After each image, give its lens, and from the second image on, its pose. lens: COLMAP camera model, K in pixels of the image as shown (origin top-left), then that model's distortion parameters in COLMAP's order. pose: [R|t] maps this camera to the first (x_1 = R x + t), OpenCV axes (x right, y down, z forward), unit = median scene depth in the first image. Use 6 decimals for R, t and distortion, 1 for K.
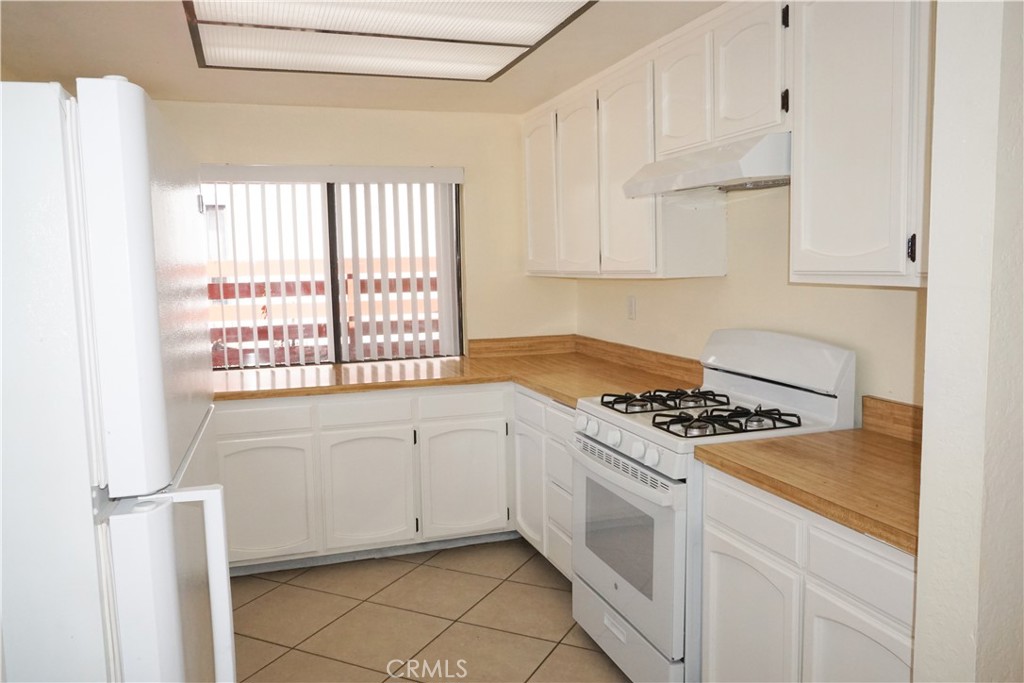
lens RADIAL K [[780.5, 0, 510.5], [0, 780.5, 340.8], [0, 0, 1]] dist [-0.042388, 0.048958]
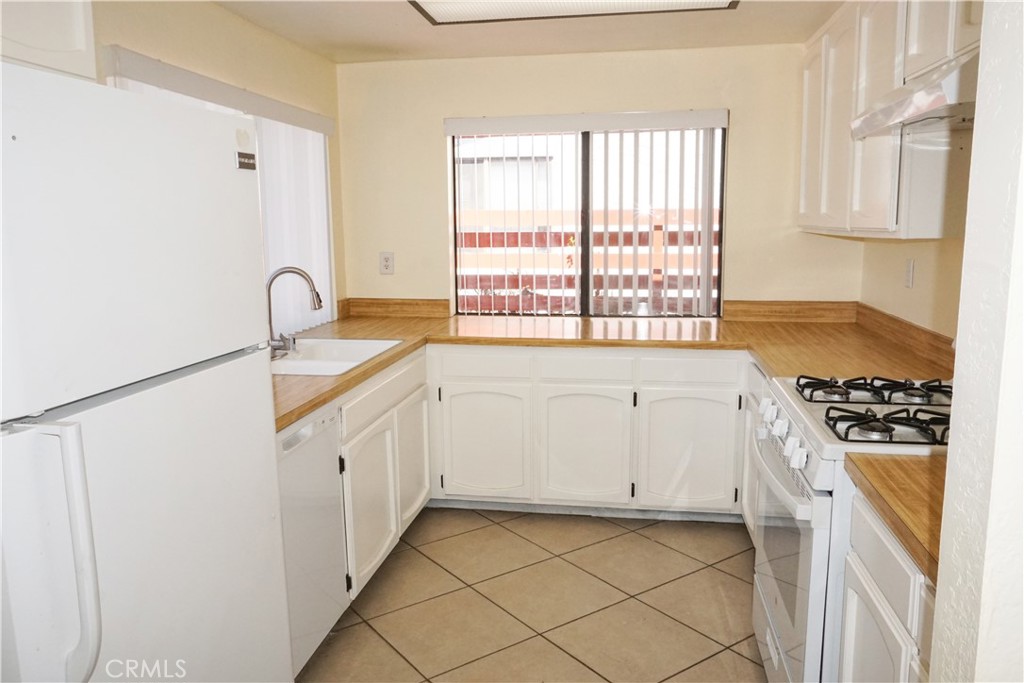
lens RADIAL K [[780.5, 0, 501.6], [0, 780.5, 339.6], [0, 0, 1]] dist [-0.042388, 0.048958]
pose [[0.881183, 0.083490, -0.465345, 0.157475], [-0.054808, 0.995687, 0.074856, -0.010629], [0.469588, -0.040457, 0.881958, 0.079245]]
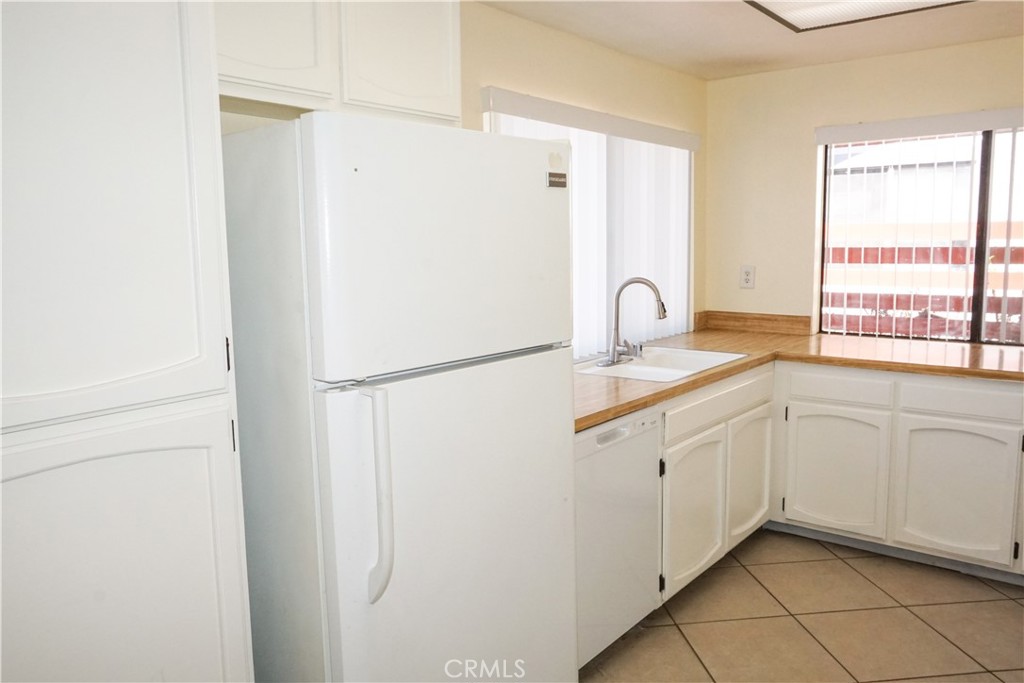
lens RADIAL K [[780.5, 0, 500.8], [0, 780.5, 339.8], [0, 0, 1]] dist [-0.042388, 0.048958]
pose [[0.538101, 0.120894, -0.834165, 0.221782], [-0.081057, 0.992496, 0.091552, -0.011381], [0.838974, 0.018351, 0.543862, 0.099782]]
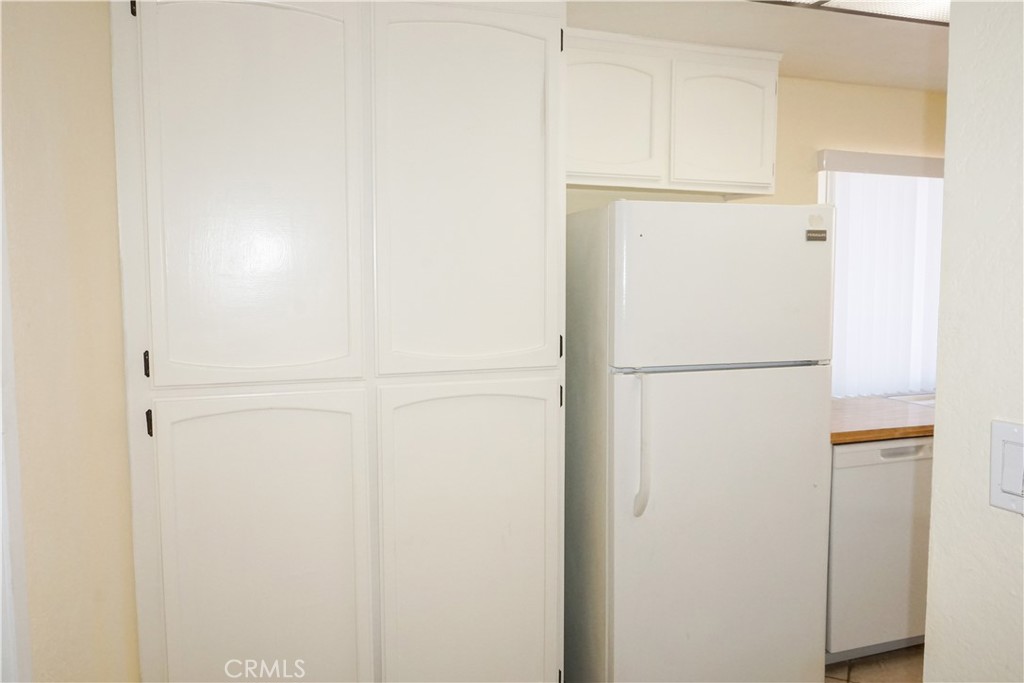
lens RADIAL K [[780.5, 0, 511.9], [0, 780.5, 334.5], [0, 0, 1]] dist [-0.042388, 0.048958]
pose [[0.012350, 0.099877, -0.994923, 0.441826], [-0.102177, 0.989917, 0.098106, -0.024560], [0.994690, 0.100447, 0.022430, 0.136734]]
